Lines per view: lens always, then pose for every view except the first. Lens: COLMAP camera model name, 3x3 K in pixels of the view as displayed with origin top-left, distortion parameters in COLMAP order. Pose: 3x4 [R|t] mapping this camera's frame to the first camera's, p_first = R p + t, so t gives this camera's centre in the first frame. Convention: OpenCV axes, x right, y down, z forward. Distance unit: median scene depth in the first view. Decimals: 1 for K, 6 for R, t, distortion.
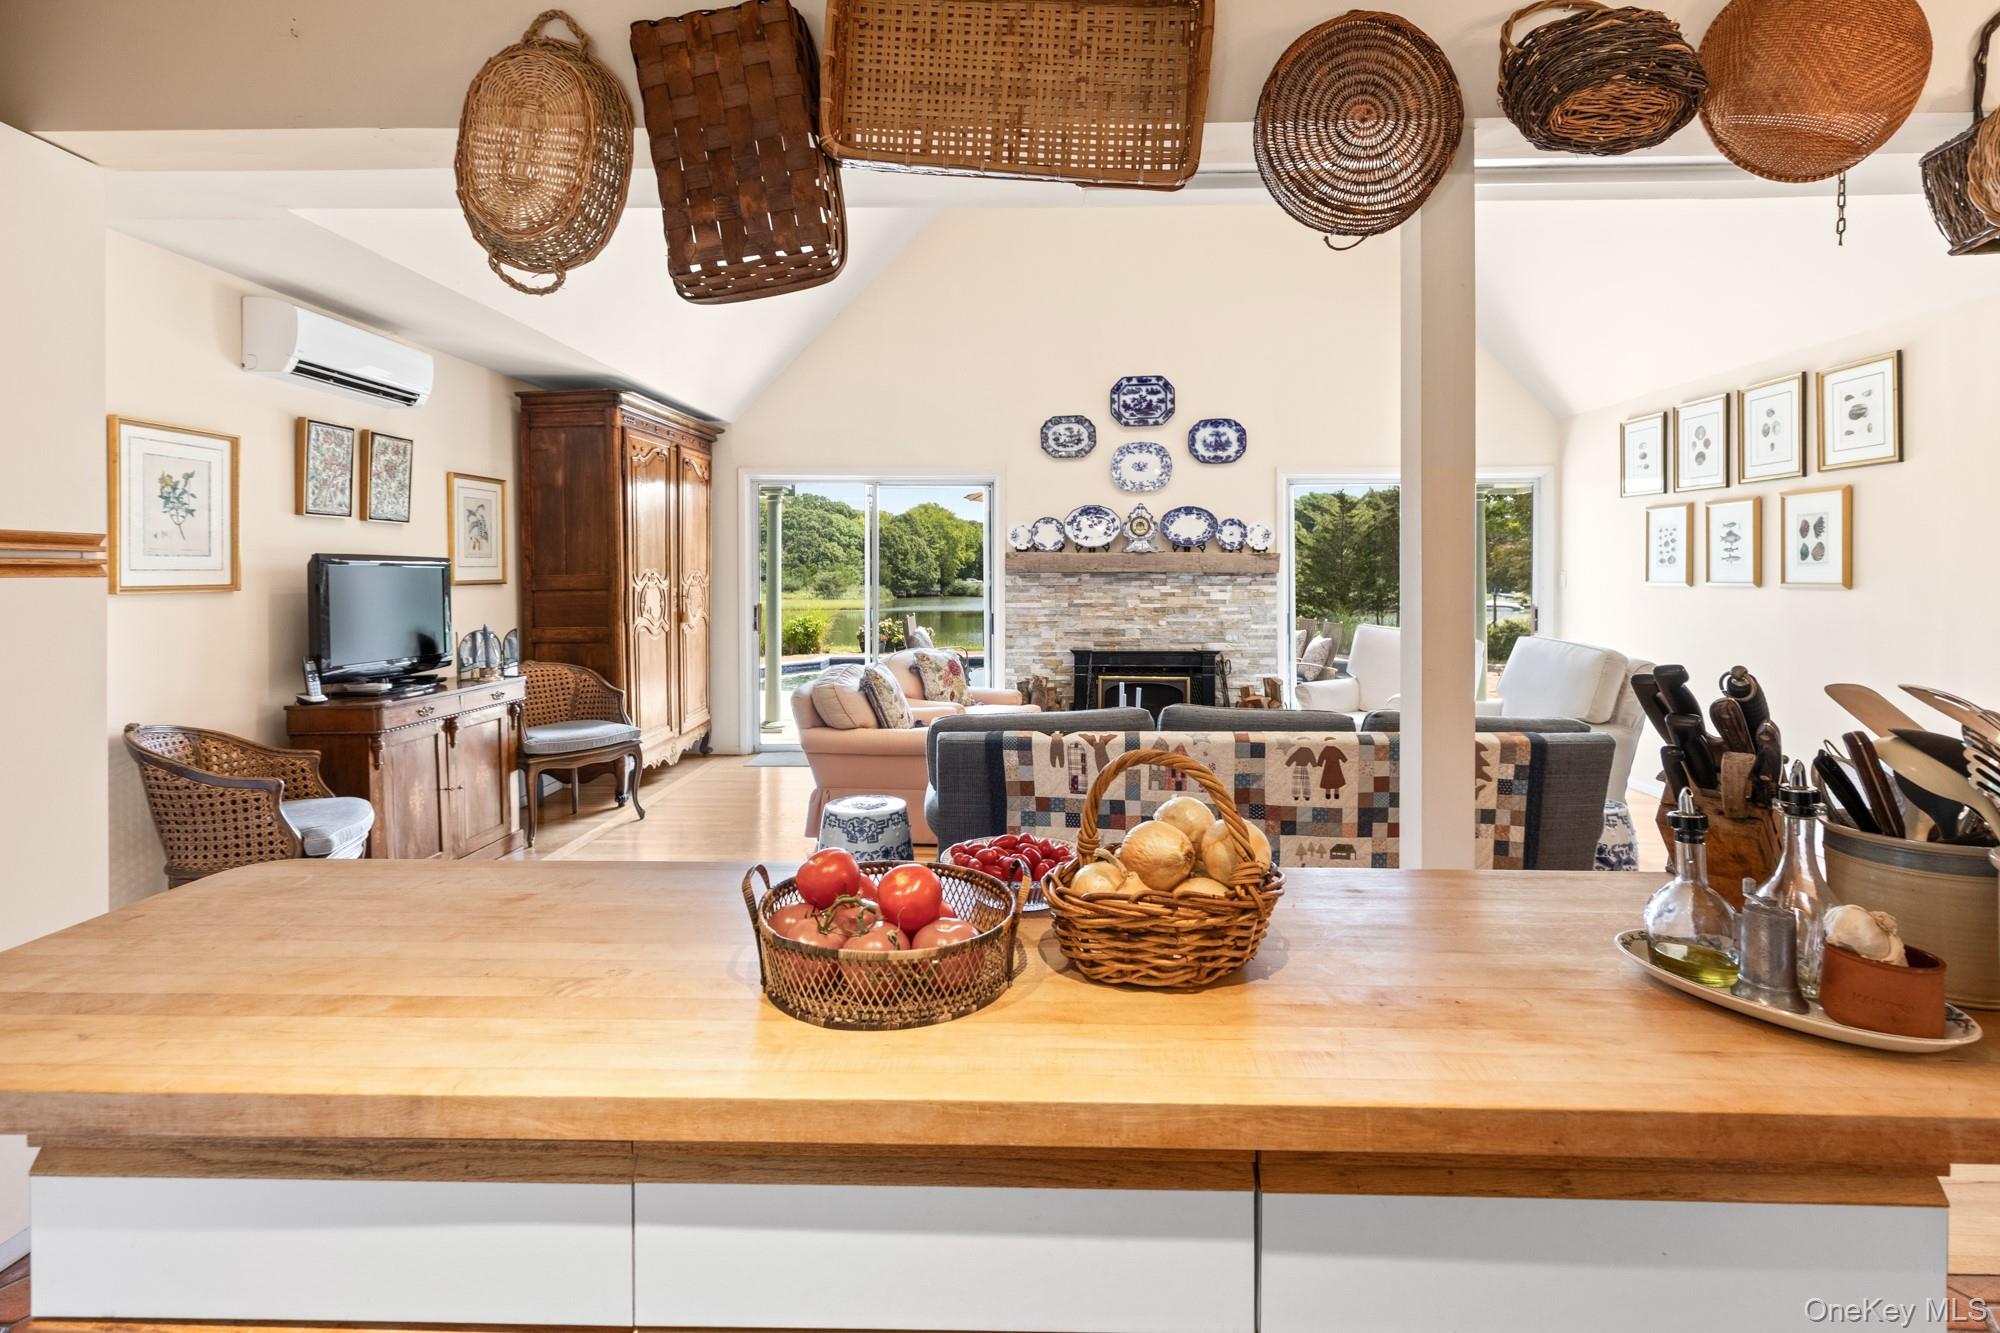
lens RADIAL K [[936.9, 0, 1012.0], [0, 936.9, 575.3], [0, 0, 1]] dist [0.009809, -0.000200]
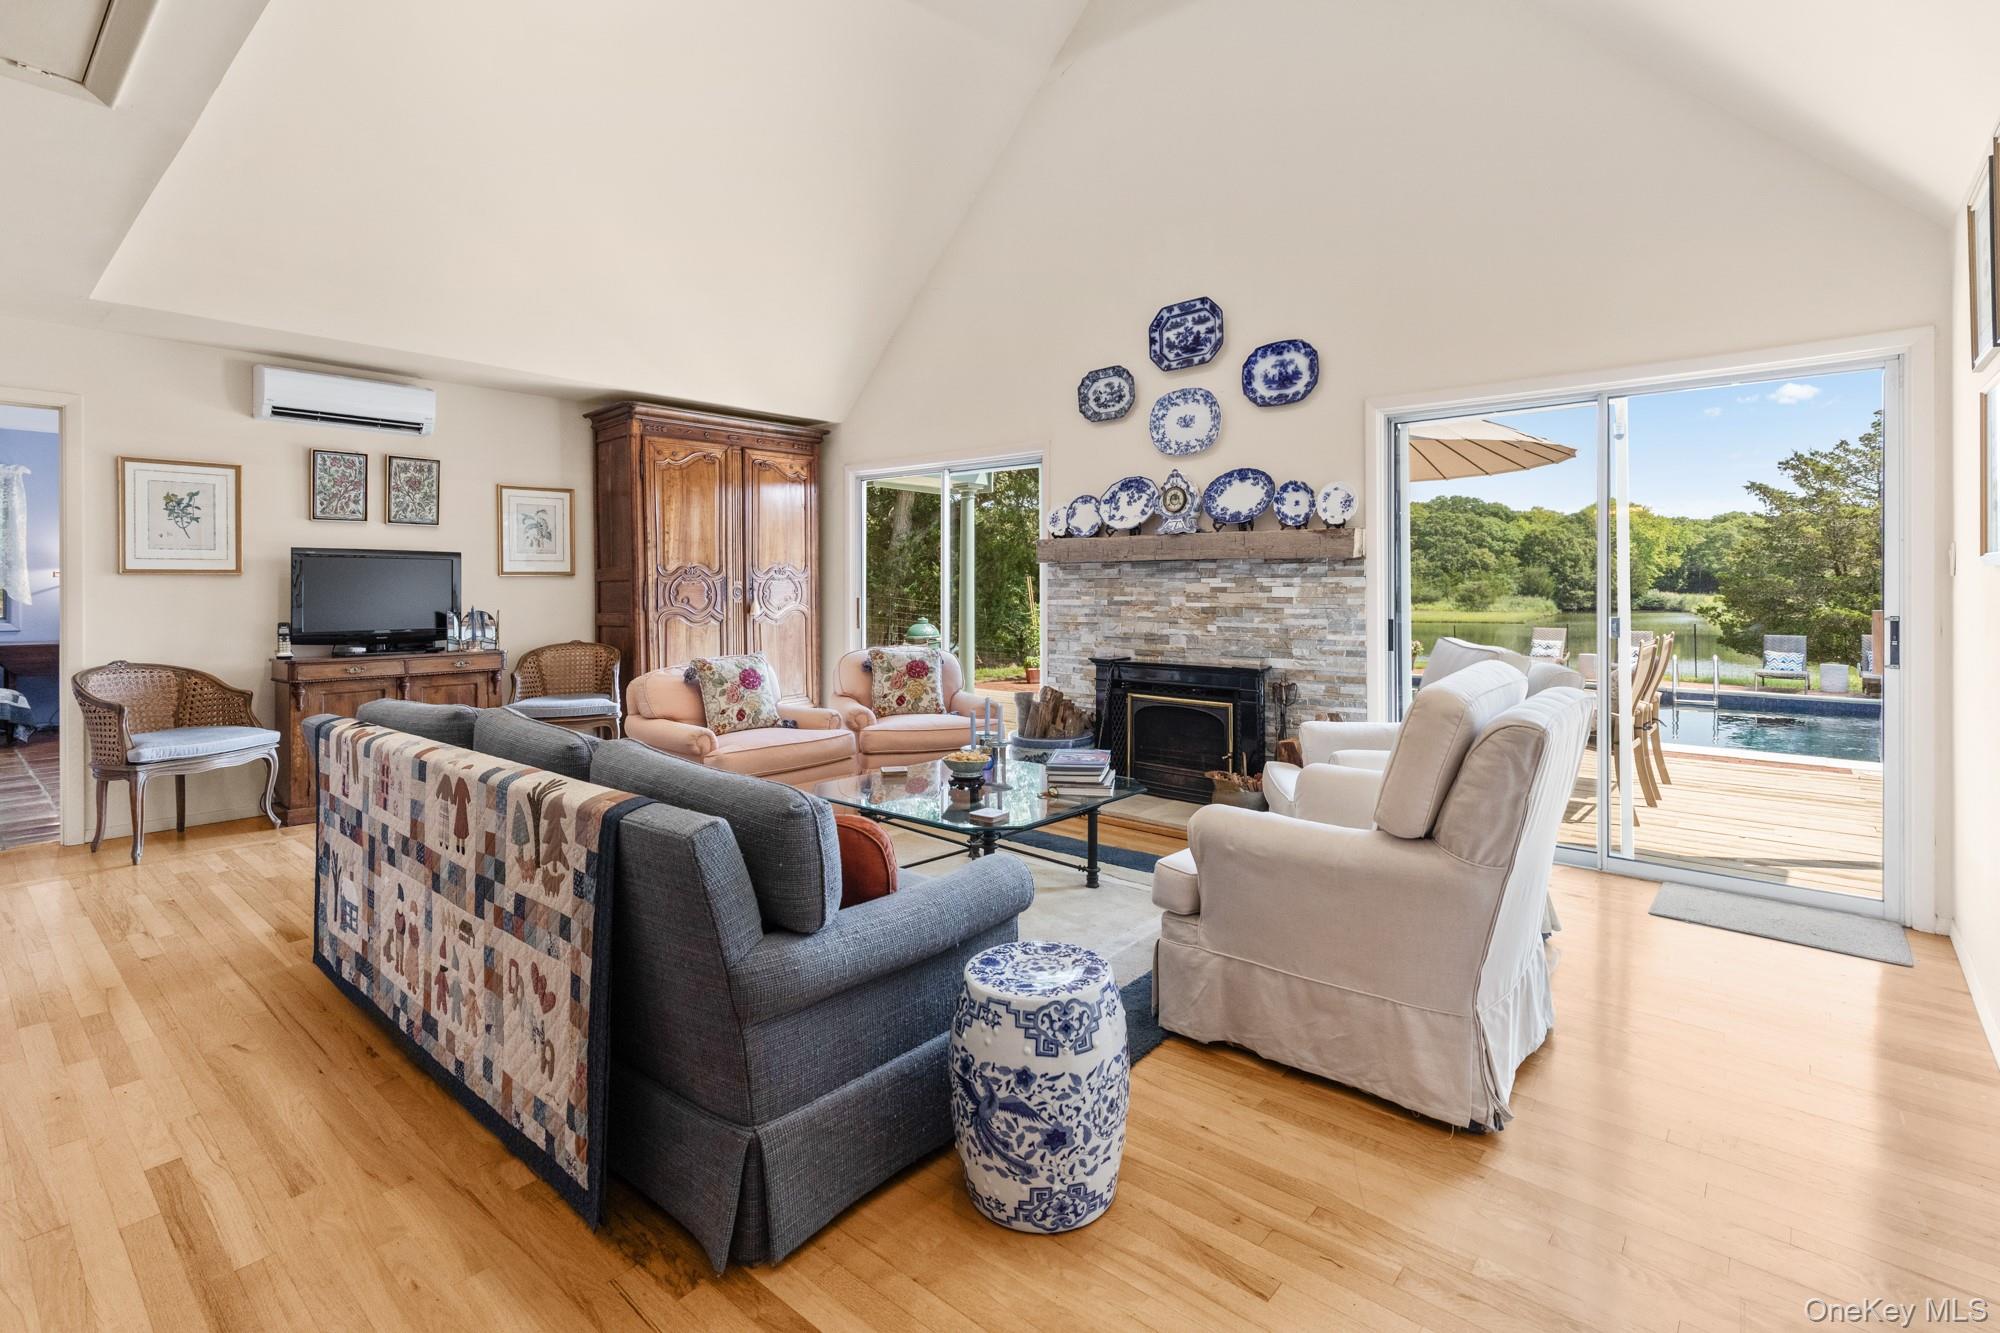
lens RADIAL K [[936.9, 0, 1012.0], [0, 936.9, 575.3], [0, 0, 1]] dist [0.009809, -0.000200]
pose [[0.780923, -0.006677, -0.624592, 0.502740], [-0.000282, 0.999939, -0.011042, 0.017209], [0.624627, 0.008799, 0.780873, 0.321267]]
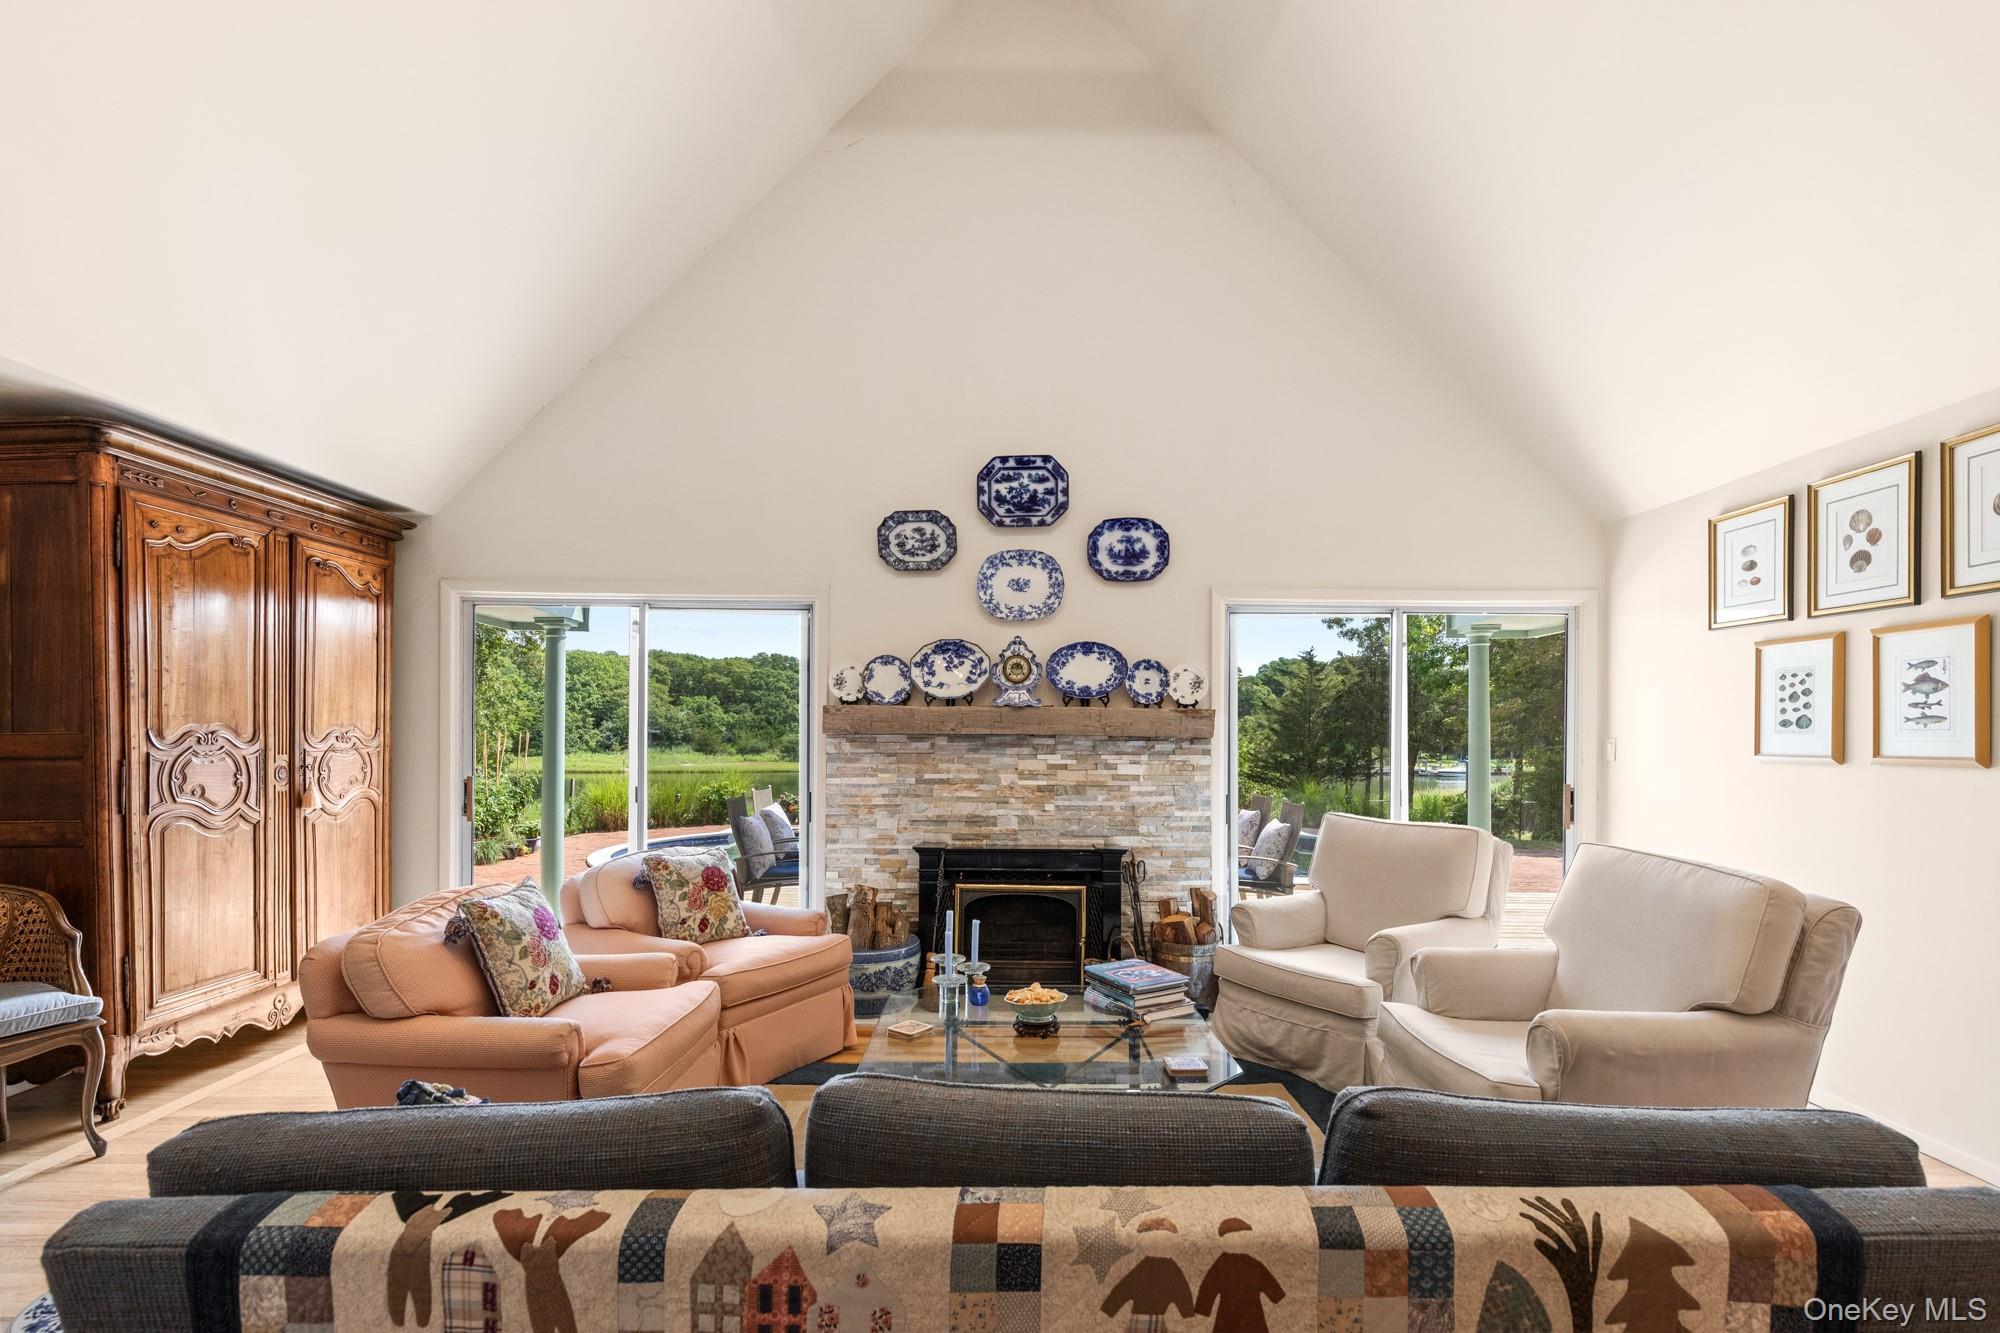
lens RADIAL K [[931.9, 0, 1017.2], [0, 931.9, 731.6], [0, 0, 1]] dist [0.010782, -0.000259]
pose [[0.999435, 0.007412, 0.032776, 0.113491], [-0.007174, 0.999947, -0.007363, -0.000725], [-0.032829, 0.007124, 0.999436, 0.303576]]
